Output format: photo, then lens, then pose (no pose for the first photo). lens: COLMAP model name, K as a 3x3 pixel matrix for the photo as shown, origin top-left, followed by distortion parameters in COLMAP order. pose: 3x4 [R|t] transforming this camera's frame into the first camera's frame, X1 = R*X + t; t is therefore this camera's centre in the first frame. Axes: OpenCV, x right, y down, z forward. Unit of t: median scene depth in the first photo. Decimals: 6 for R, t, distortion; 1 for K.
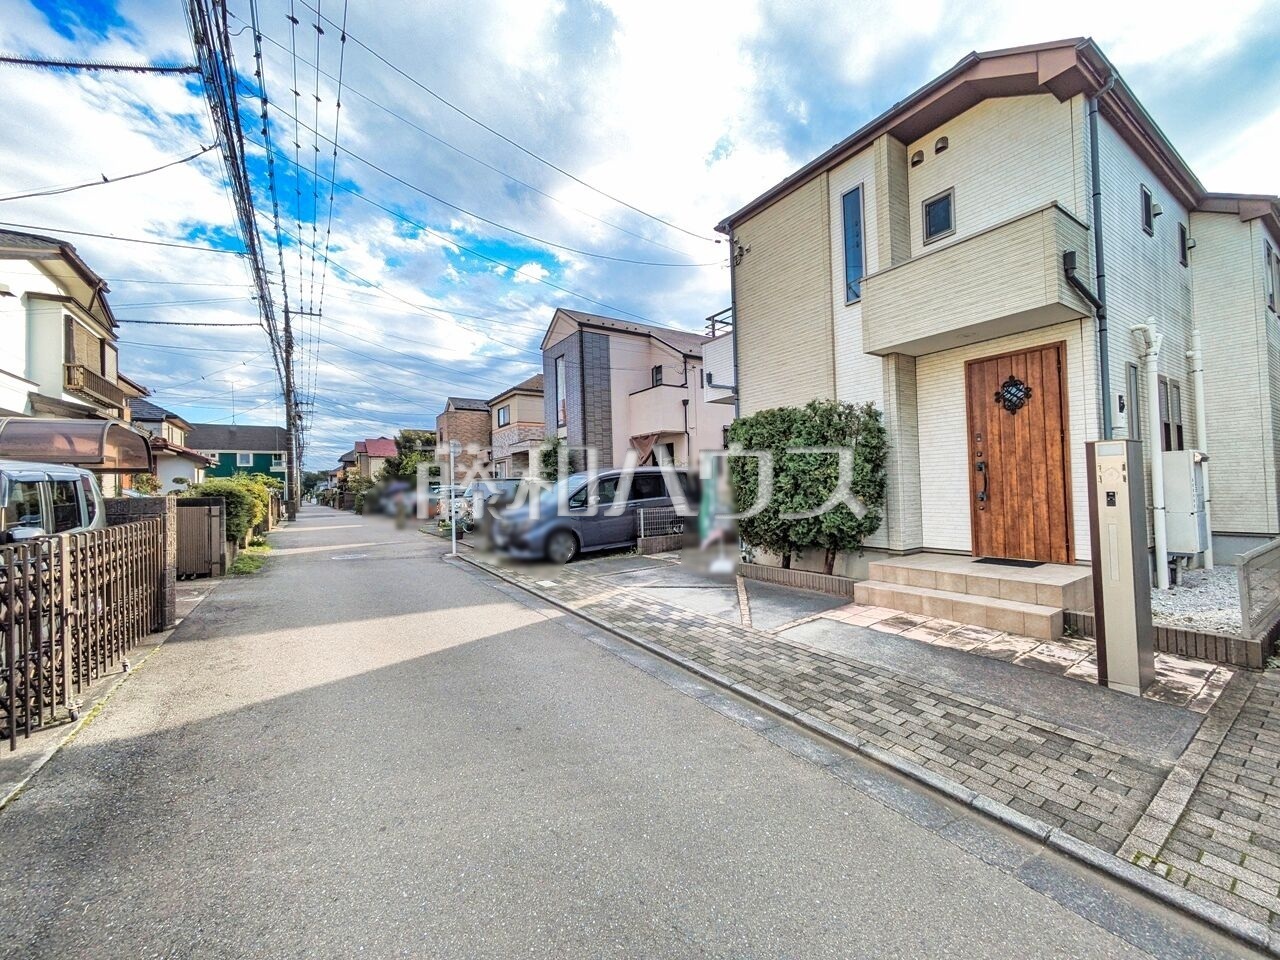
lens RADIAL K [[512.4, 0, 643.7], [0, 512.4, 479.6], [0, 0, 1]] dist [0.006907, -0.000005]
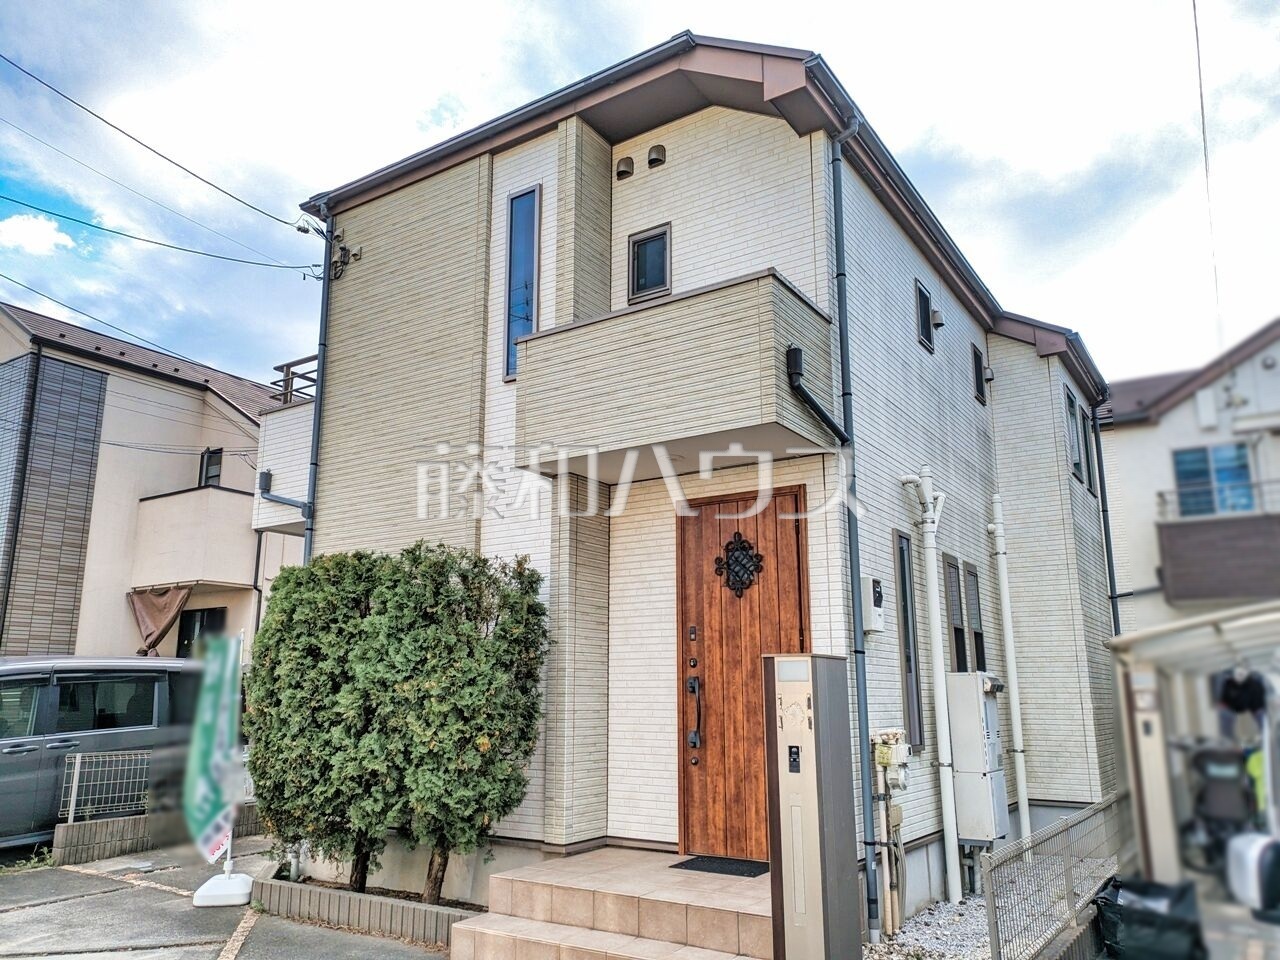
lens RADIAL K [[946.8, 0, 645.9], [0, 946.8, 499.5], [0, 0, 1]] dist [0.057833, -0.029146]
pose [[0.920441, 0.108260, 0.375589, 0.179477], [-0.034385, 0.979581, -0.198089, -0.016267], [-0.389365, 0.169415, 0.905369, 0.033780]]
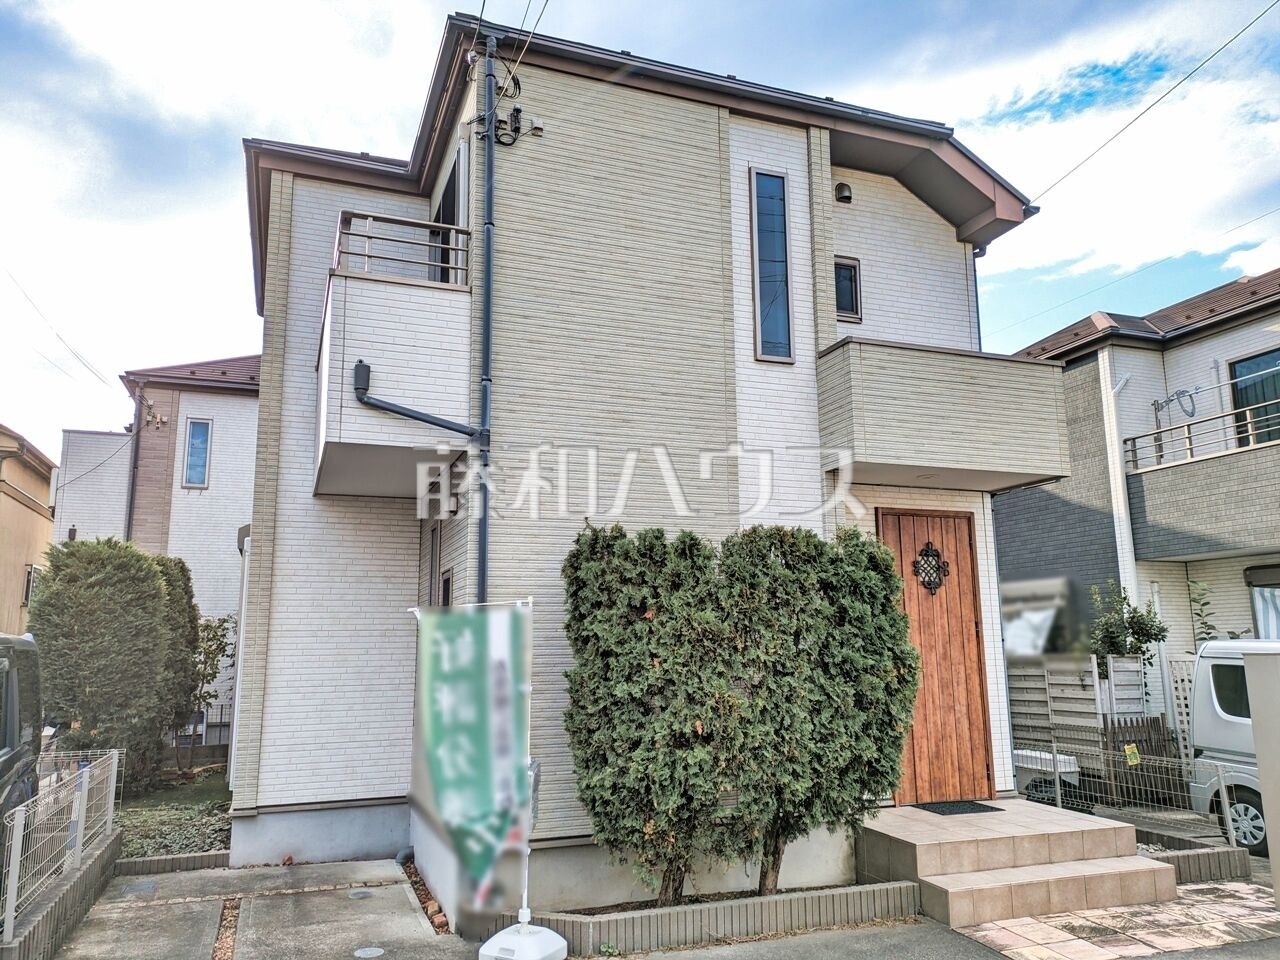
lens RADIAL K [[946.8, 0, 652.5], [0, 946.8, 481.5], [0, 0, 1]] dist [0.057833, -0.029146]
pose [[0.205616, 0.195571, 0.958892, -0.634874], [-0.014839, 0.980339, -0.196764, -0.010589], [-0.978520, 0.026228, 0.204475, 1.000387]]
